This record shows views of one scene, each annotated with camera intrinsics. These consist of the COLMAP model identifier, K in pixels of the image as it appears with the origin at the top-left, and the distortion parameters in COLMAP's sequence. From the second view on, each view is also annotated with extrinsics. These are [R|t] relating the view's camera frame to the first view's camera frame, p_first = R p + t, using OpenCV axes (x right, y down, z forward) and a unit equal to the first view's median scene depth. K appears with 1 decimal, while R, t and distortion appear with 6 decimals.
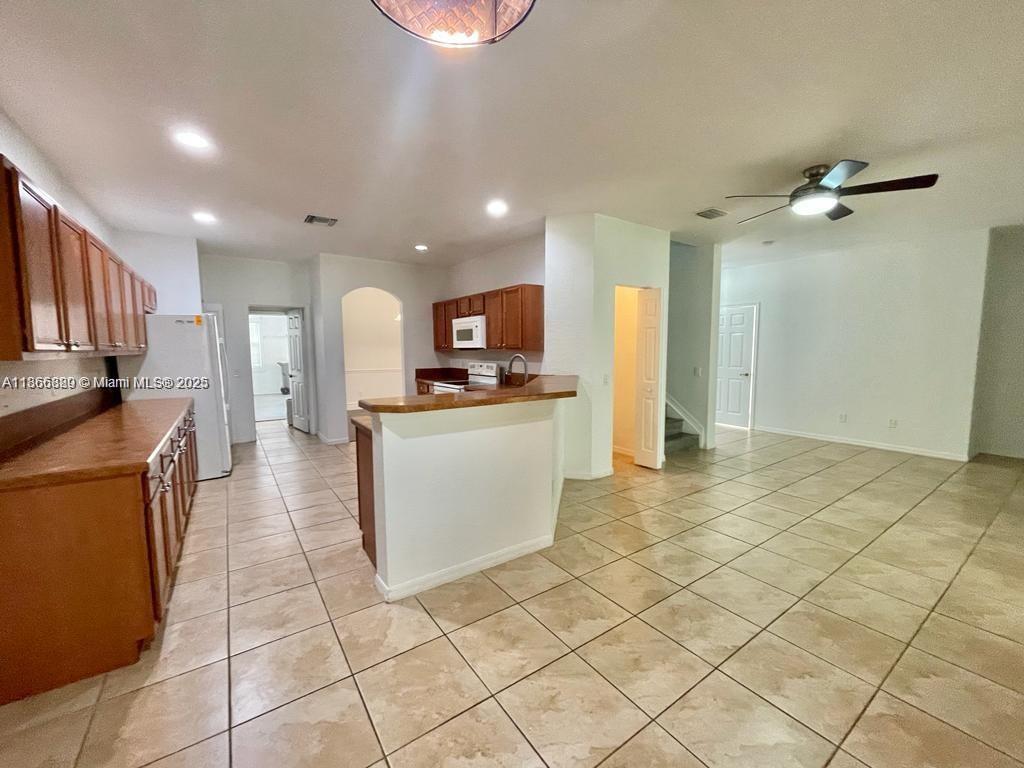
lens RADIAL K [[410.7, 0, 516.6], [0, 410.7, 383.9], [0, 0, 1]] dist [-0.000310, 0.000054]
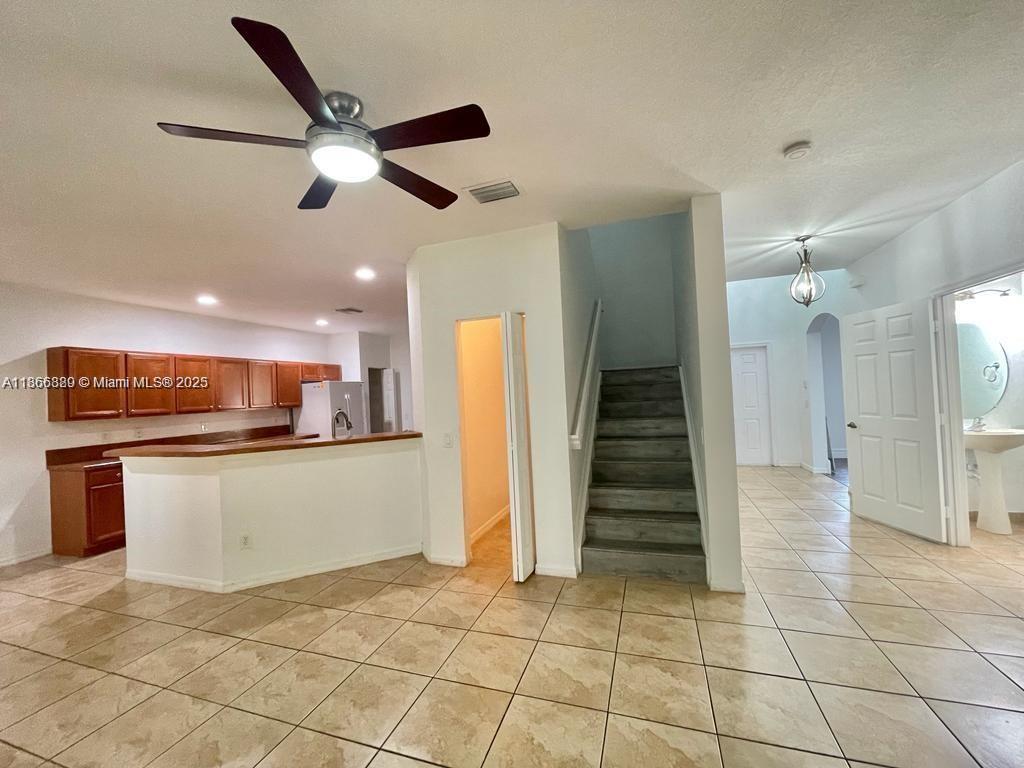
lens RADIAL K [[410.7, 0, 516.6], [0, 410.7, 383.9], [0, 0, 1]] dist [-0.000310, 0.000054]
pose [[0.599208, -0.037944, -0.799693, 1.150091], [-0.029352, 0.997164, -0.069307, -0.086173], [0.800055, 0.065001, 0.596395, 0.749457]]
